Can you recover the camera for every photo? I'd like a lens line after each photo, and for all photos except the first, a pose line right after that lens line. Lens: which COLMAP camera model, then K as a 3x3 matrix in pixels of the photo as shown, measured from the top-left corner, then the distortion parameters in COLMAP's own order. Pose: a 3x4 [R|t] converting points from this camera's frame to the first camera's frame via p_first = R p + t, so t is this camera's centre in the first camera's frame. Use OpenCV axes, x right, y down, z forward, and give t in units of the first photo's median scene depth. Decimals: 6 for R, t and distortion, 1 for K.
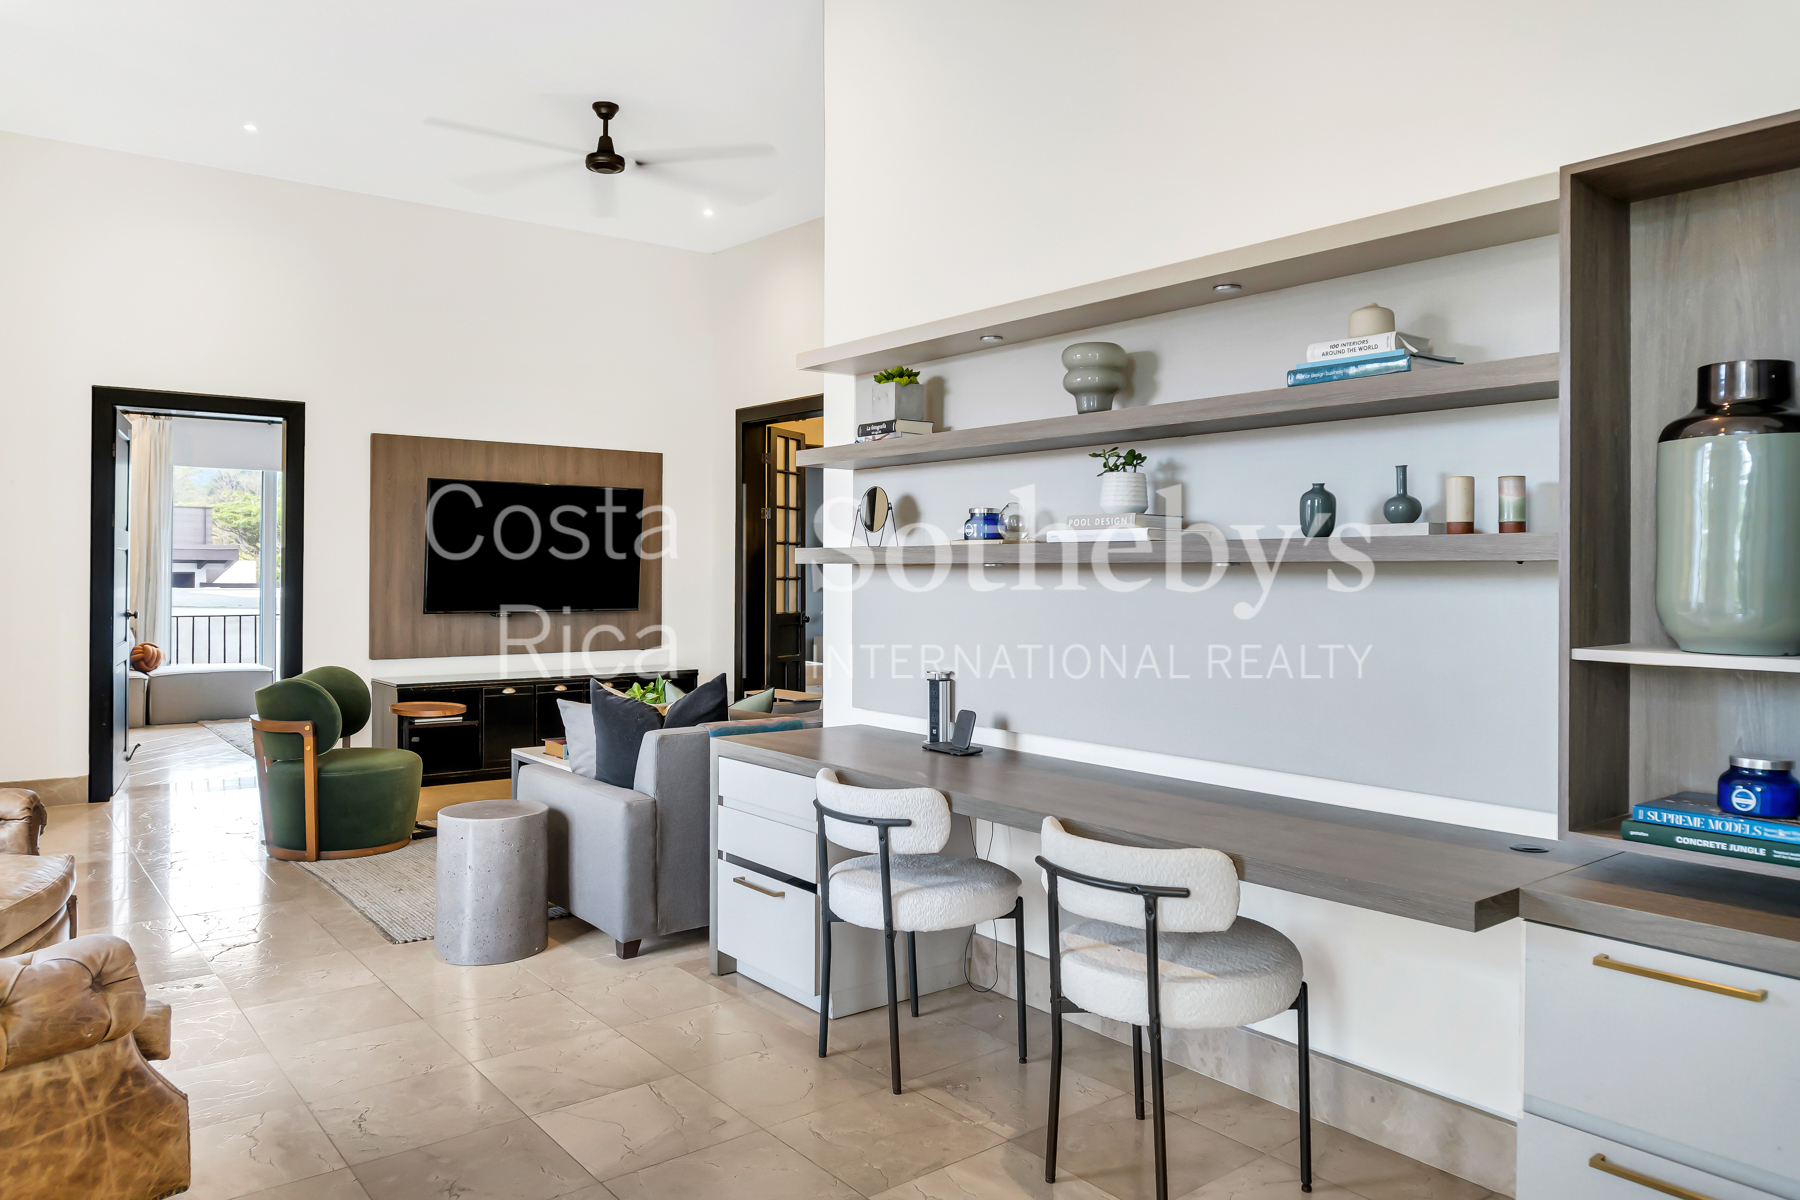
lens RADIAL K [[1205.6, 0, 906.2], [0, 1205.6, 581.6], [0, 0, 1]] dist [-0.027953, 0.002434]
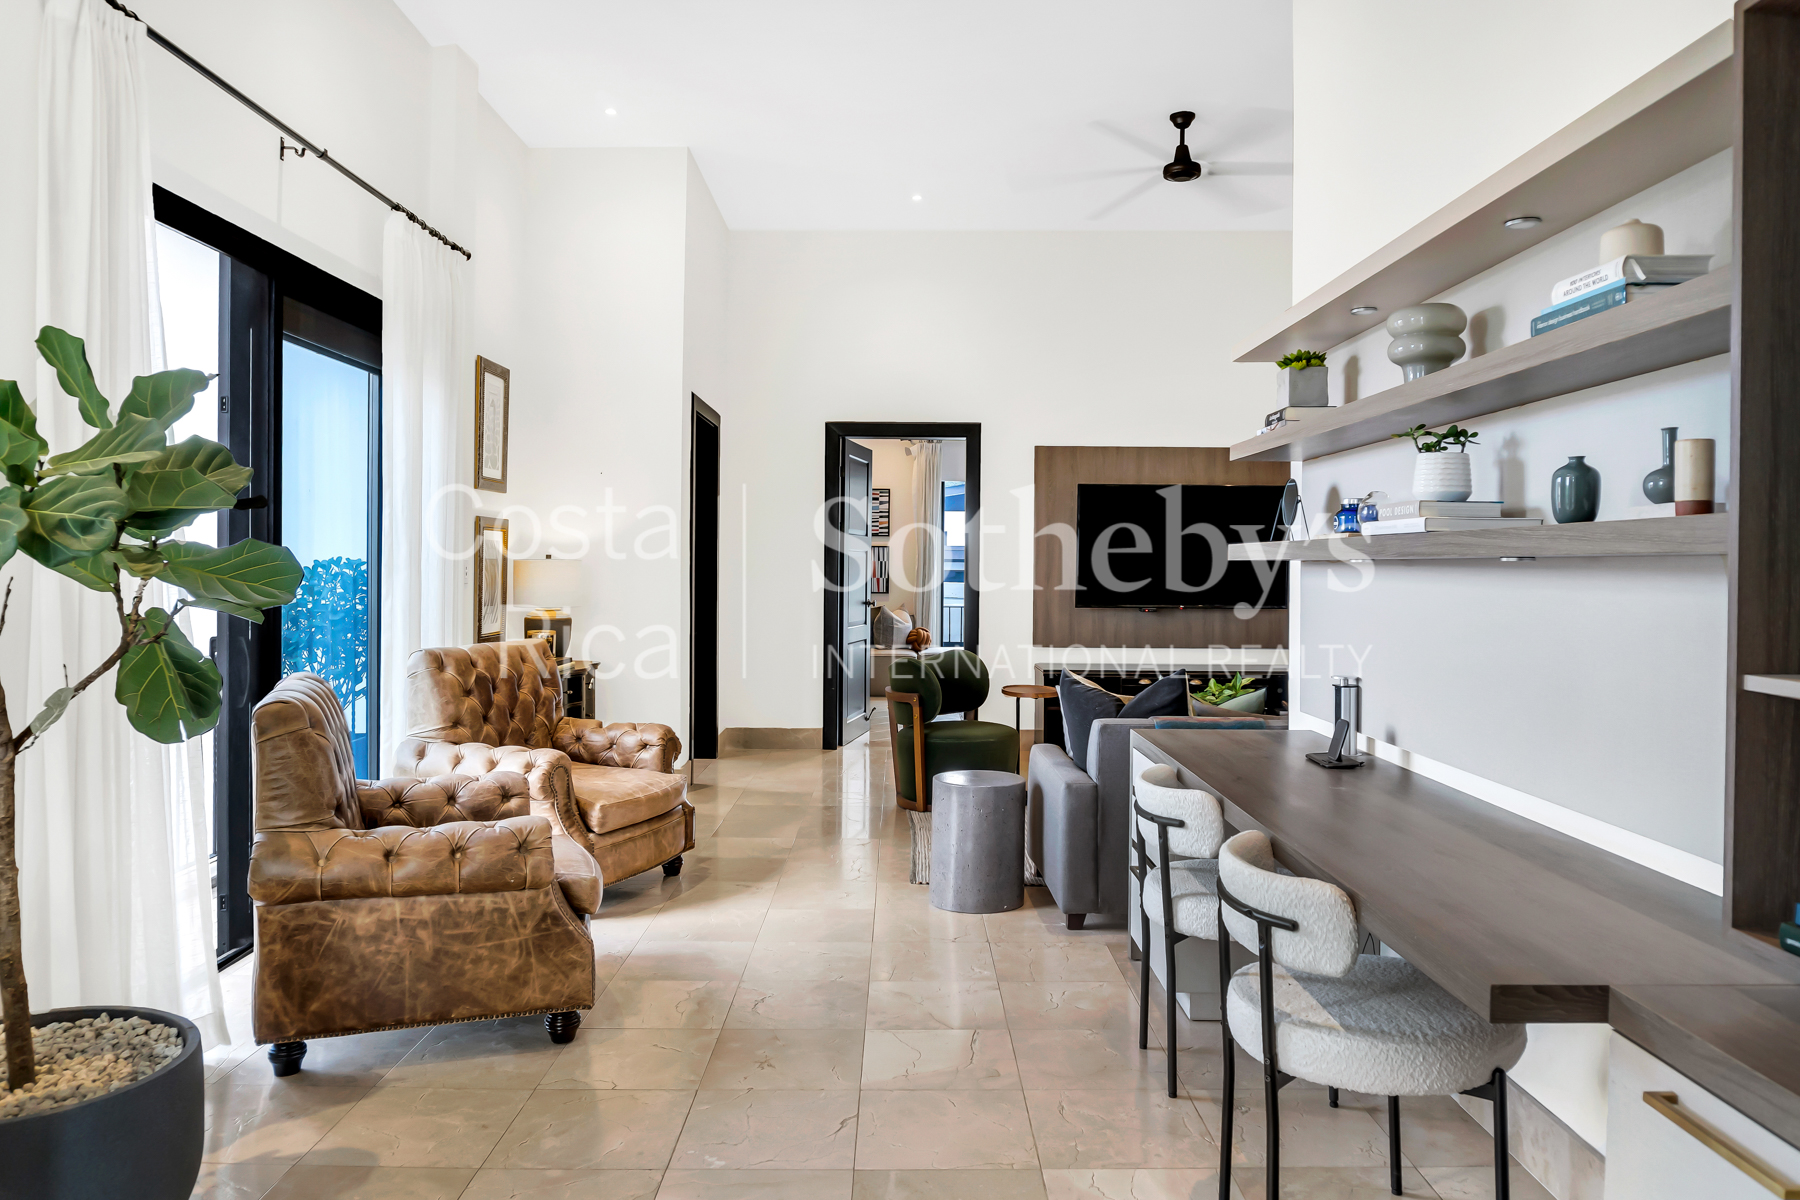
lens RADIAL K [[1205.6, 0, 904.8], [0, 1205.6, 589.7], [0, 0, 1]] dist [-0.027953, 0.002434]
pose [[0.785862, 0.012341, -0.618279, 0.426954], [-0.007459, 0.999917, 0.010477, 0.001334], [0.618357, -0.003622, 0.785889, 0.092390]]
